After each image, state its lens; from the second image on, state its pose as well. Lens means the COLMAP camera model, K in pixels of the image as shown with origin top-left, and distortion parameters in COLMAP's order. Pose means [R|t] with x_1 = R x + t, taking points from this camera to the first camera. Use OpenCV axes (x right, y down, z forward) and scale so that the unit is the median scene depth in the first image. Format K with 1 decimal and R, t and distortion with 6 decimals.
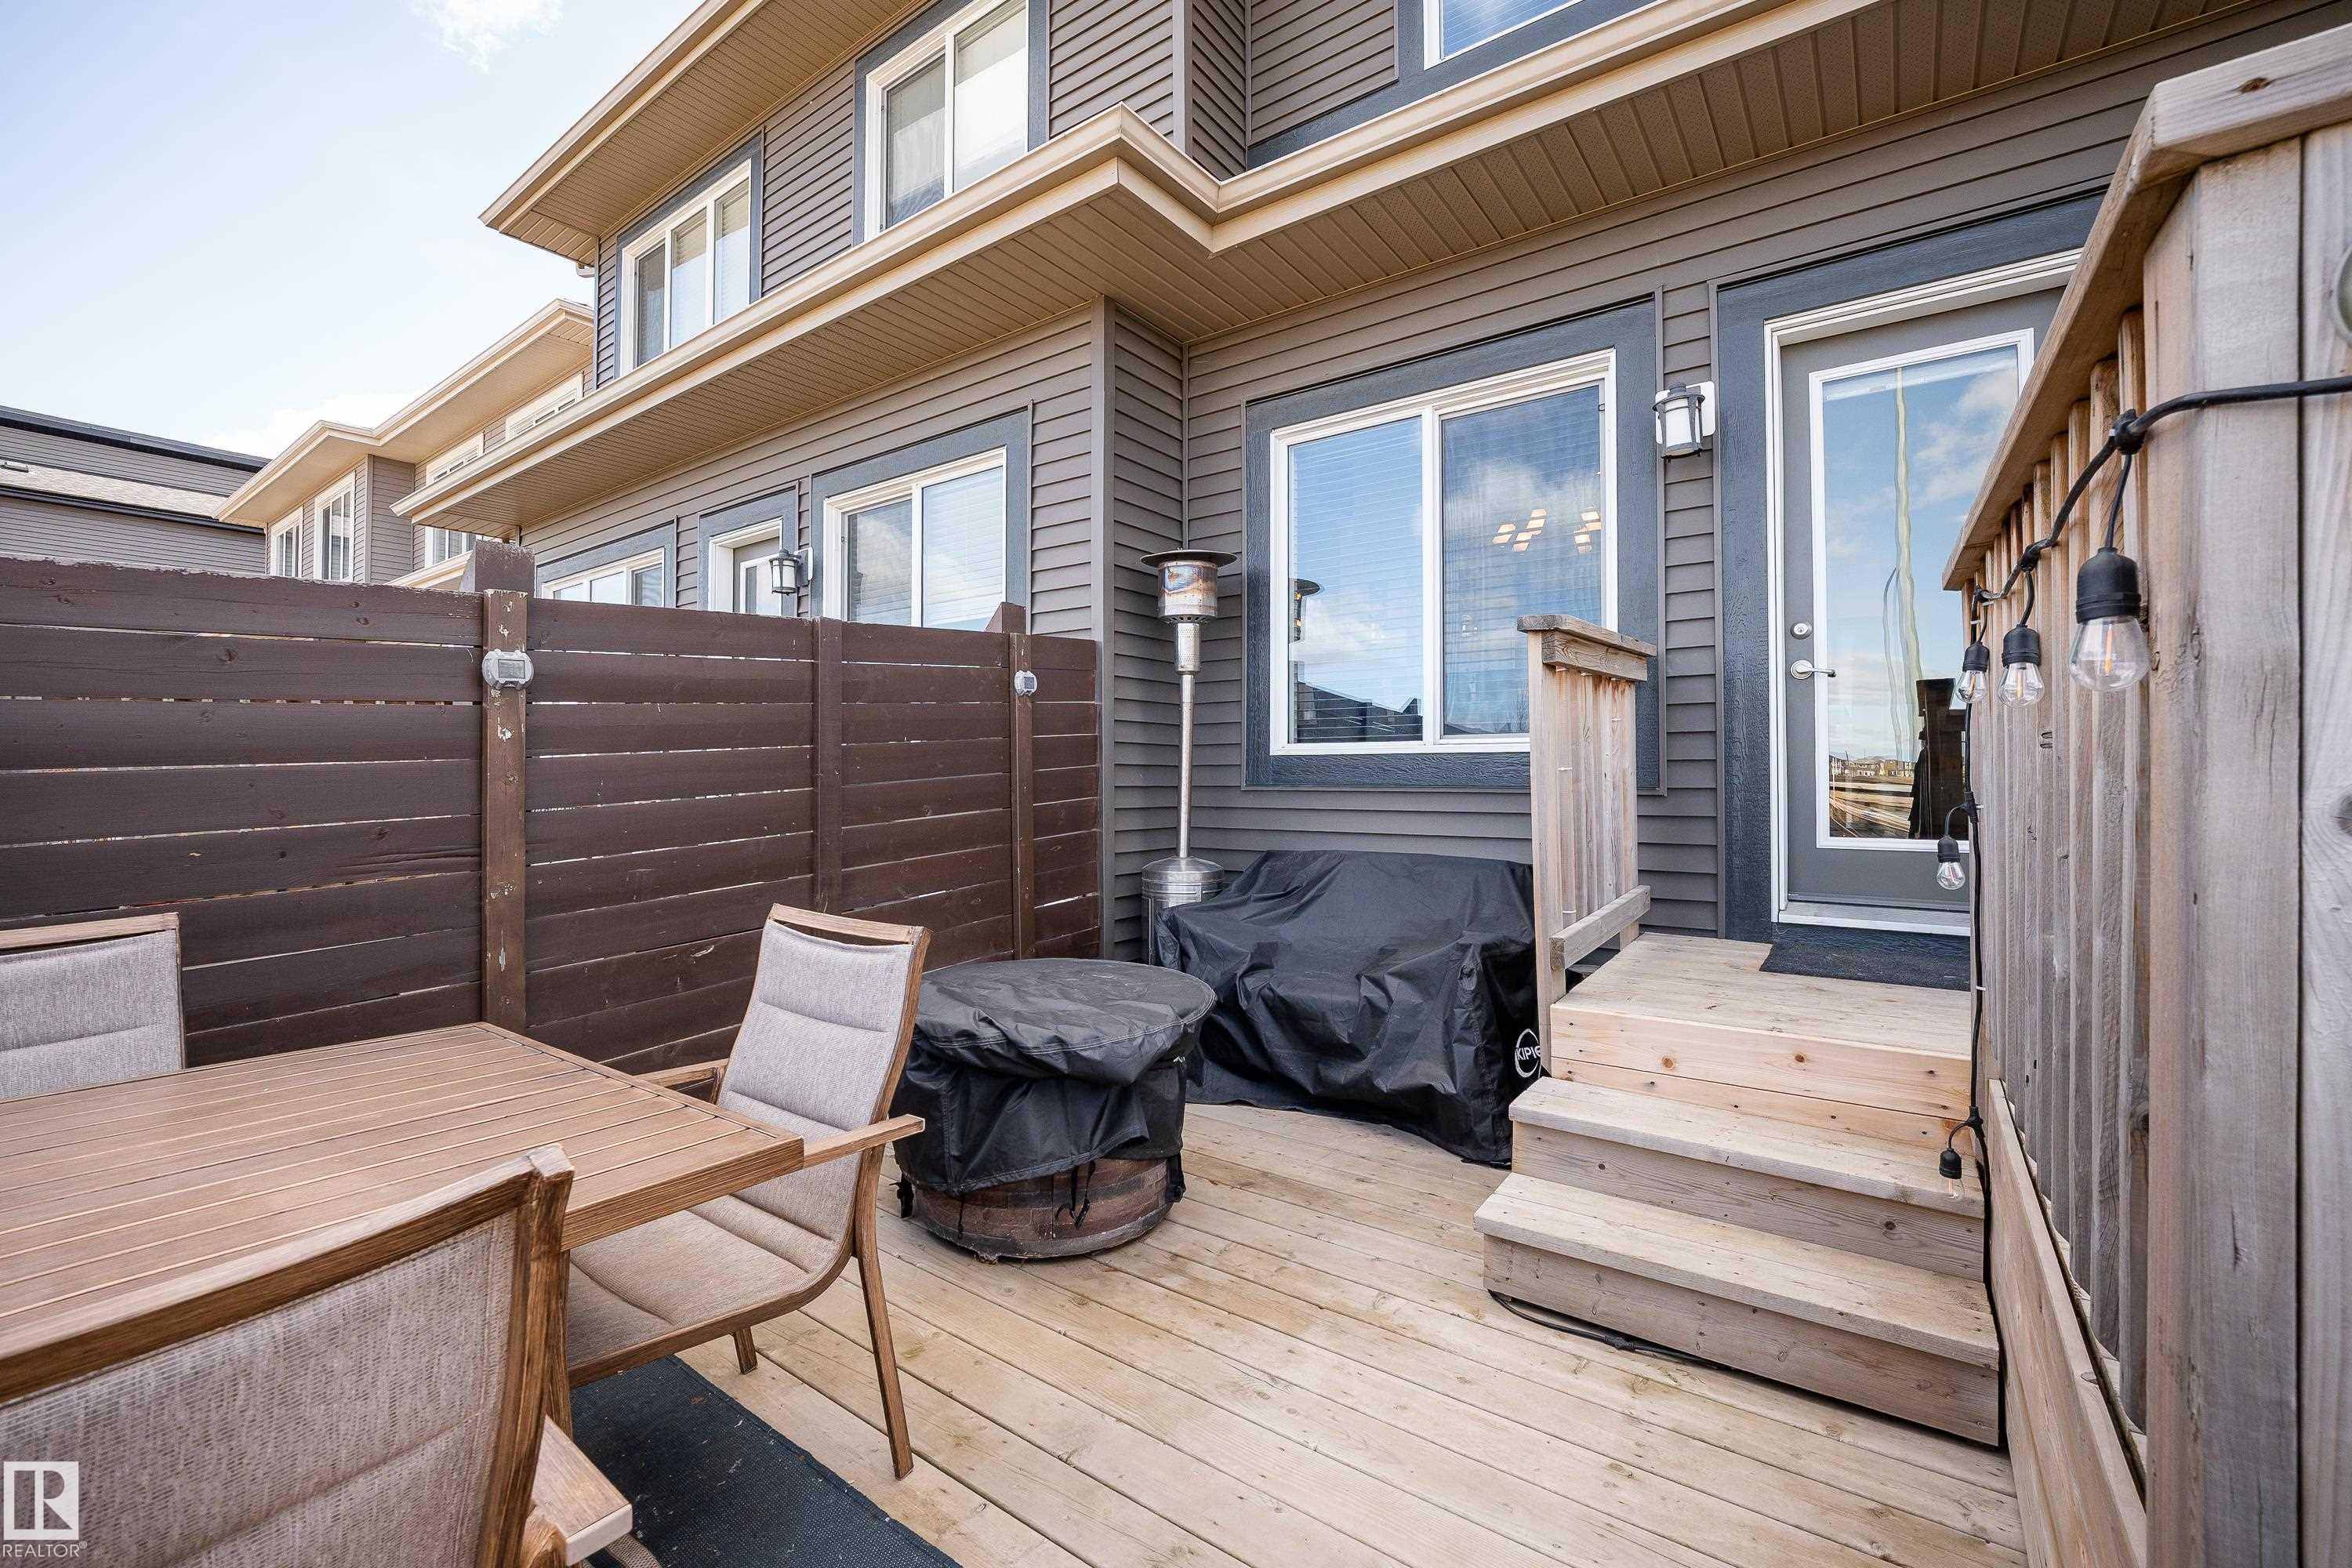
lens RADIAL K [[979.8, 0, 1162.8], [0, 979.8, 766.8], [0, 0, 1]] dist [-0.018832, 0.003377]
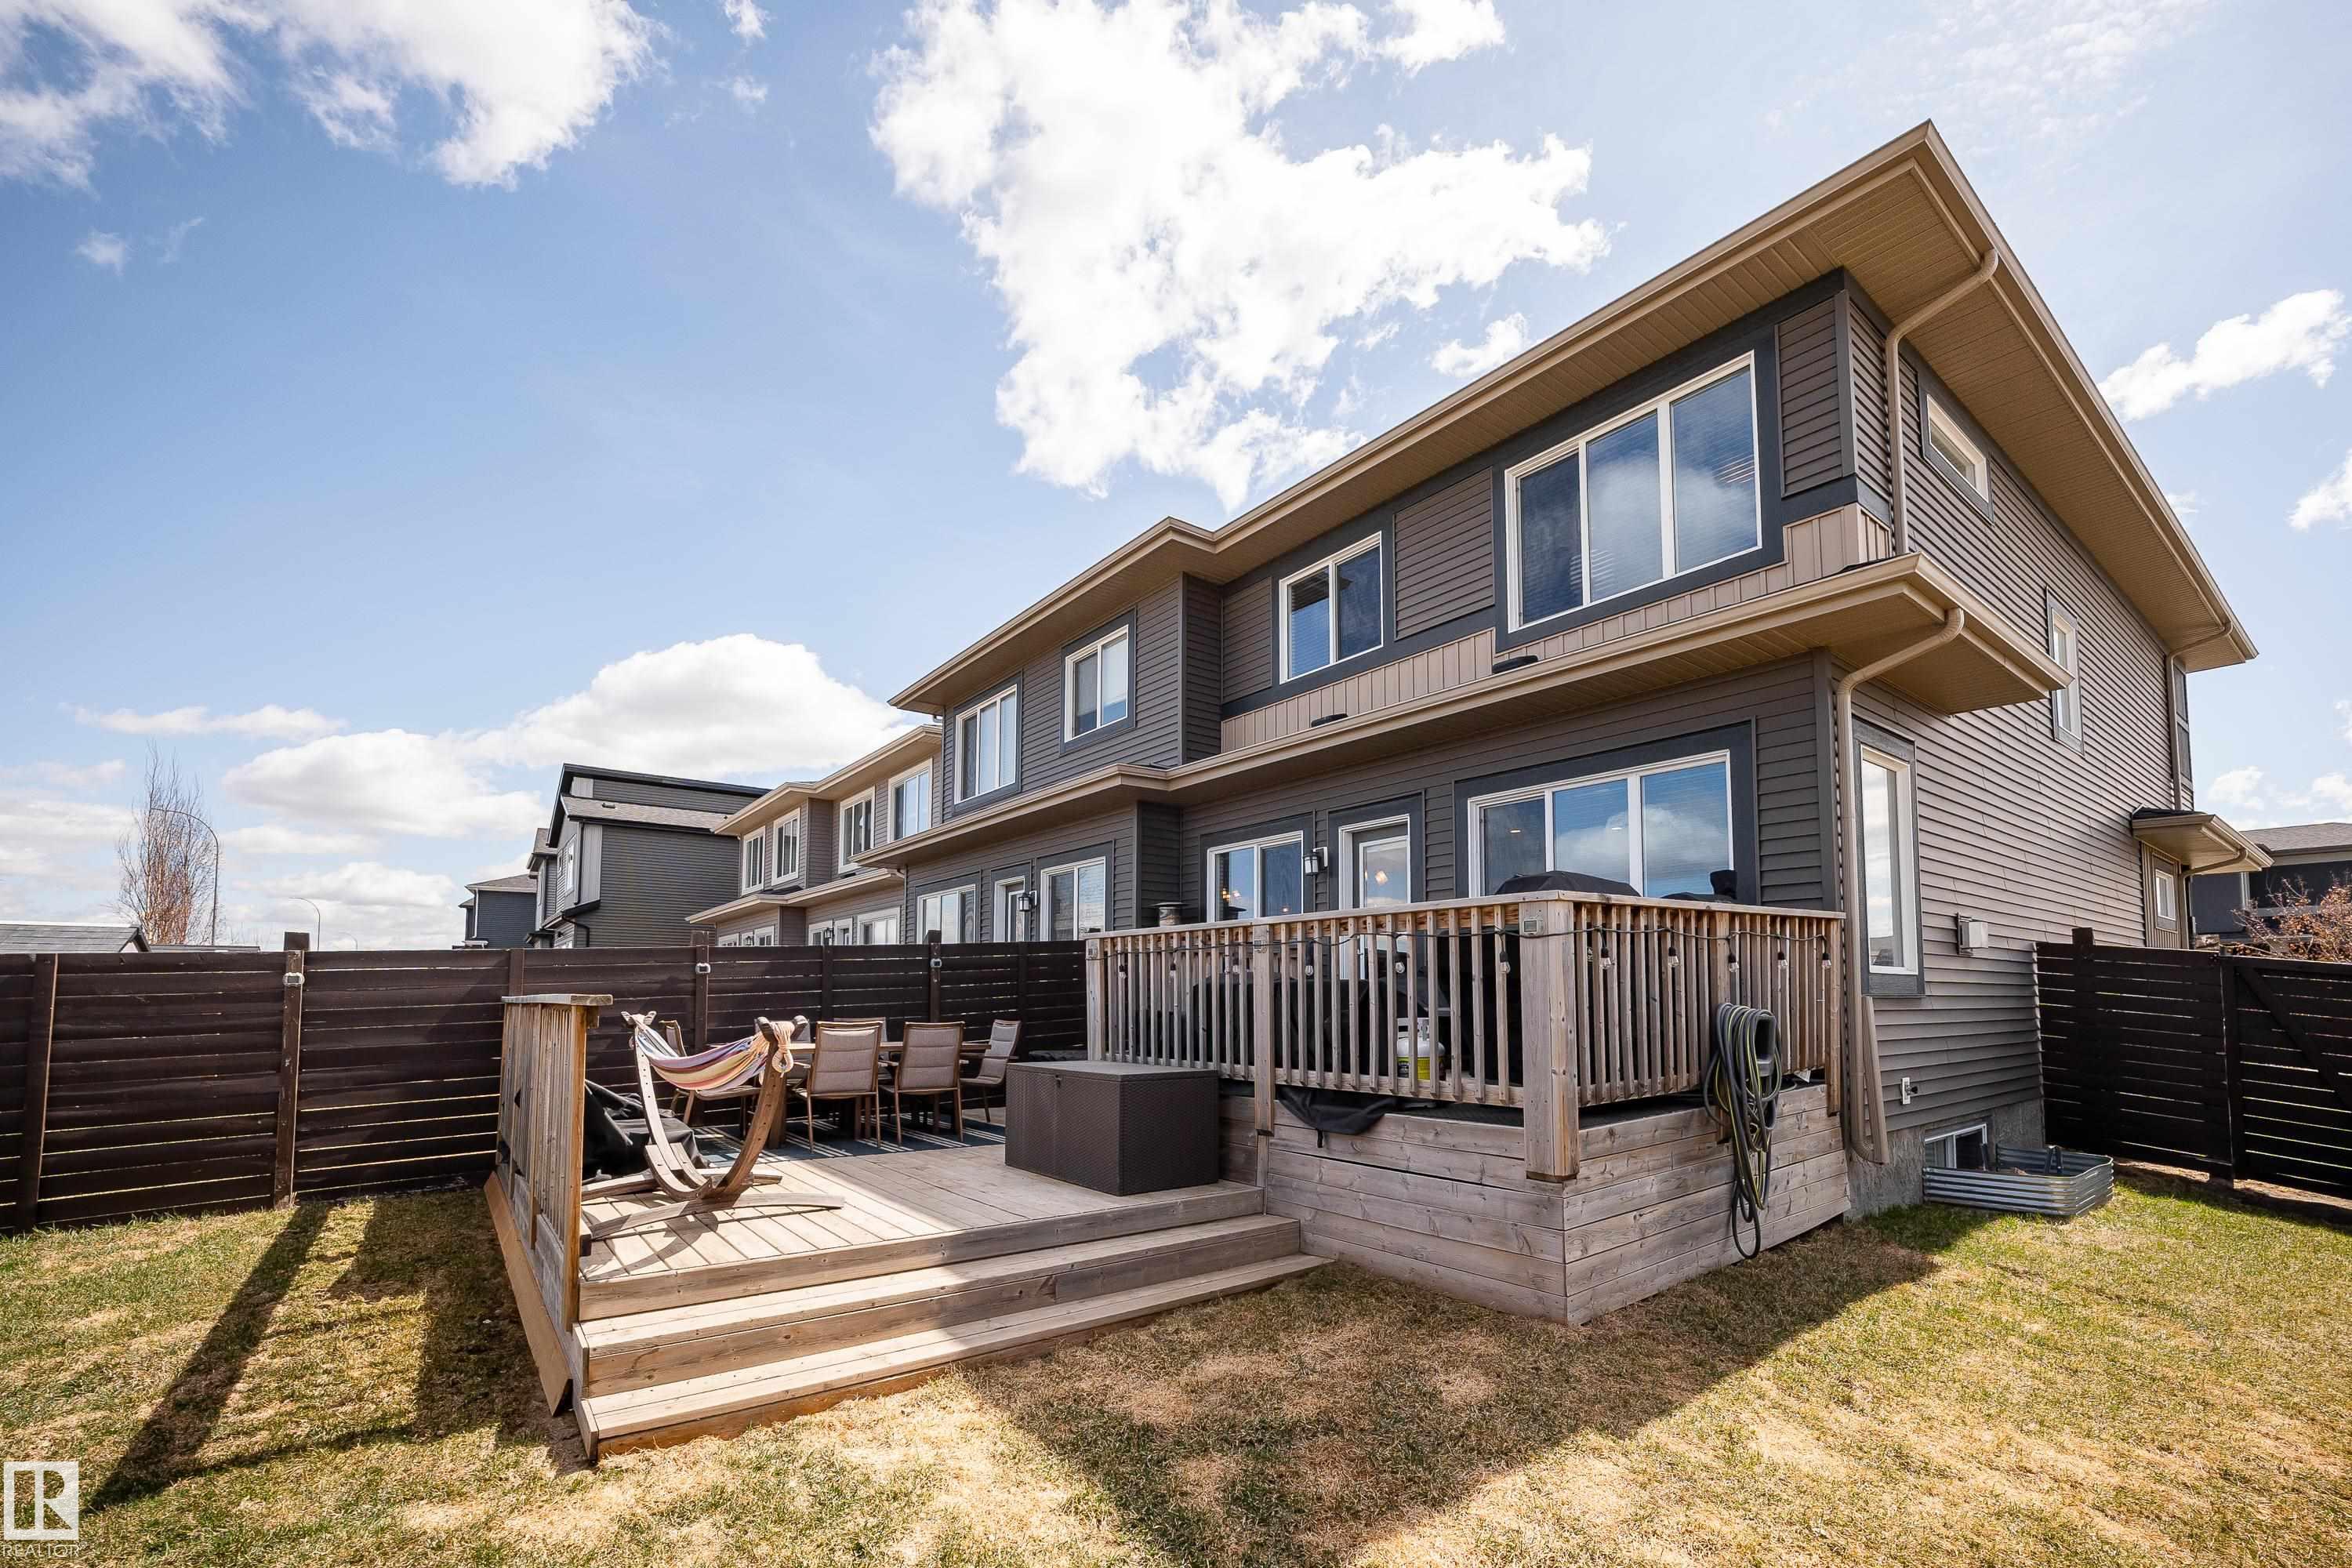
lens RADIAL K [[979.8, 0, 1166.8], [0, 979.8, 951.9], [0, 0, 1]] dist [-0.018832, 0.003377]
pose [[0.961417, -0.011570, -0.274850, 0.786702], [-0.000781, 0.998996, -0.044787, 0.014422], [0.275093, 0.043273, 0.960443, -1.535343]]
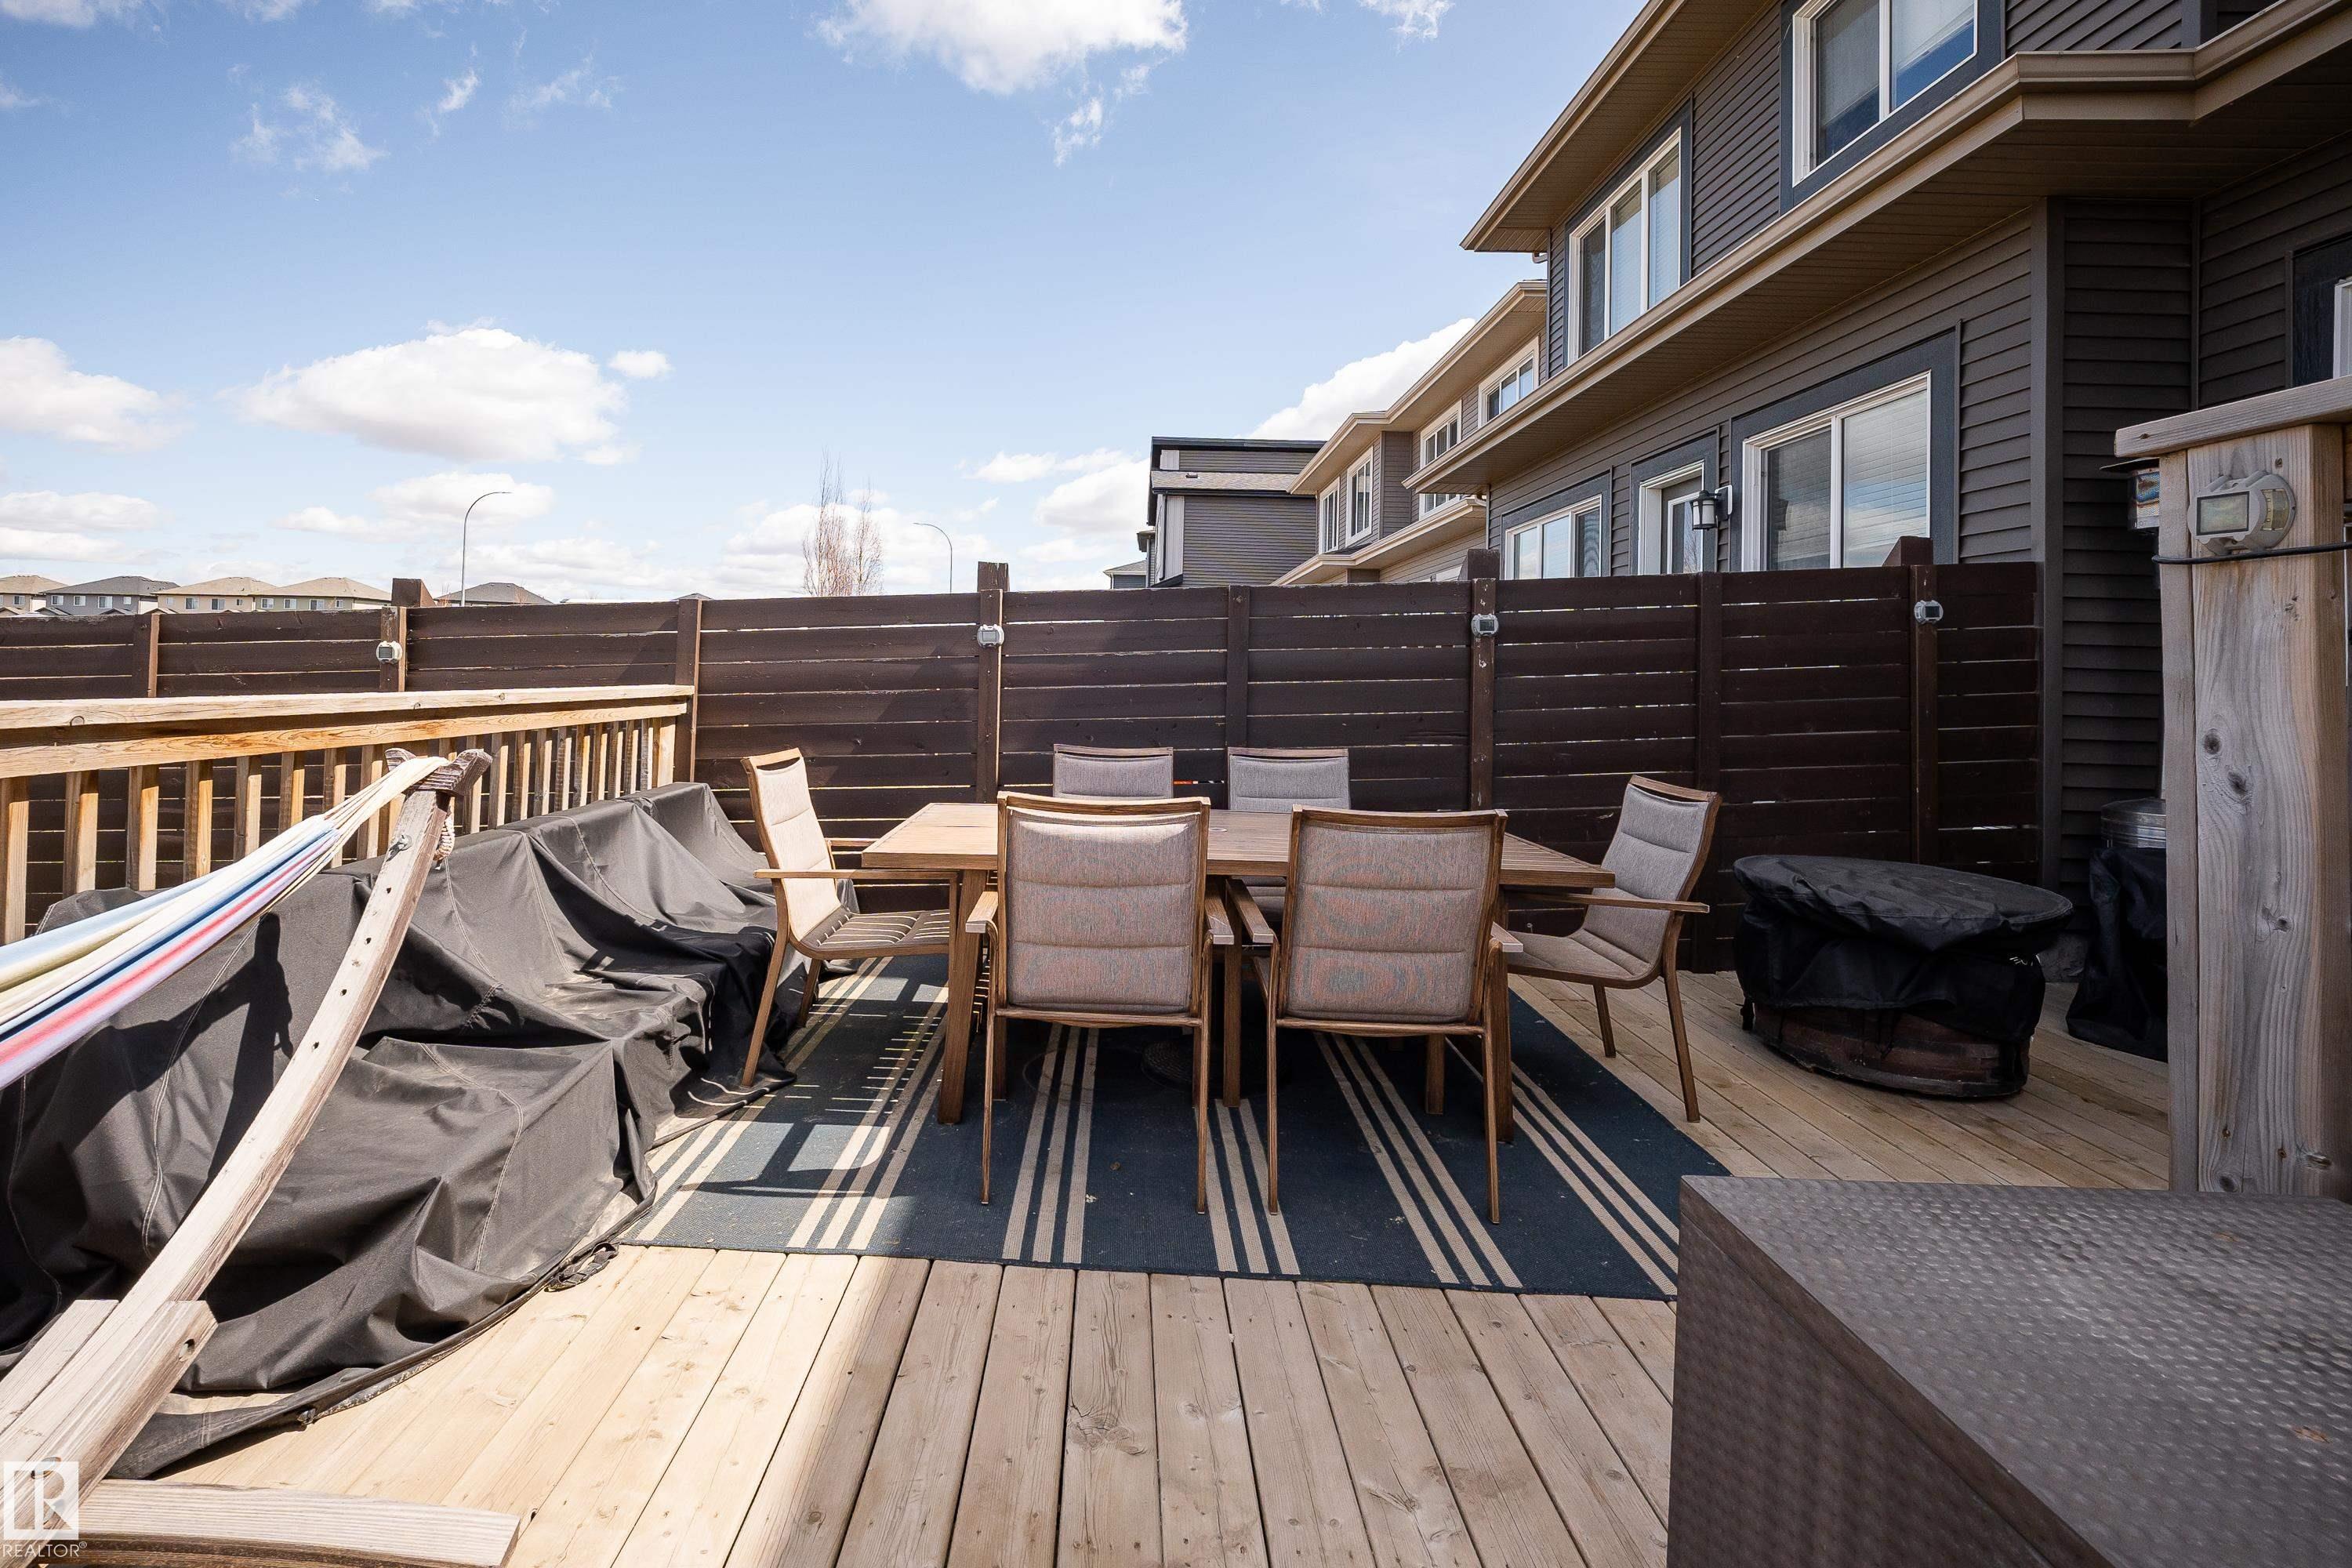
lens RADIAL K [[979.8, 0, 1087.4], [0, 979.8, 652.4], [0, 0, 1]] dist [-0.018832, 0.003377]
pose [[0.562948, -0.001616, -0.826490, 0.208340], [-0.018275, 0.999729, -0.014402, -0.010908], [0.826290, 0.023211, 0.562767, -0.321872]]
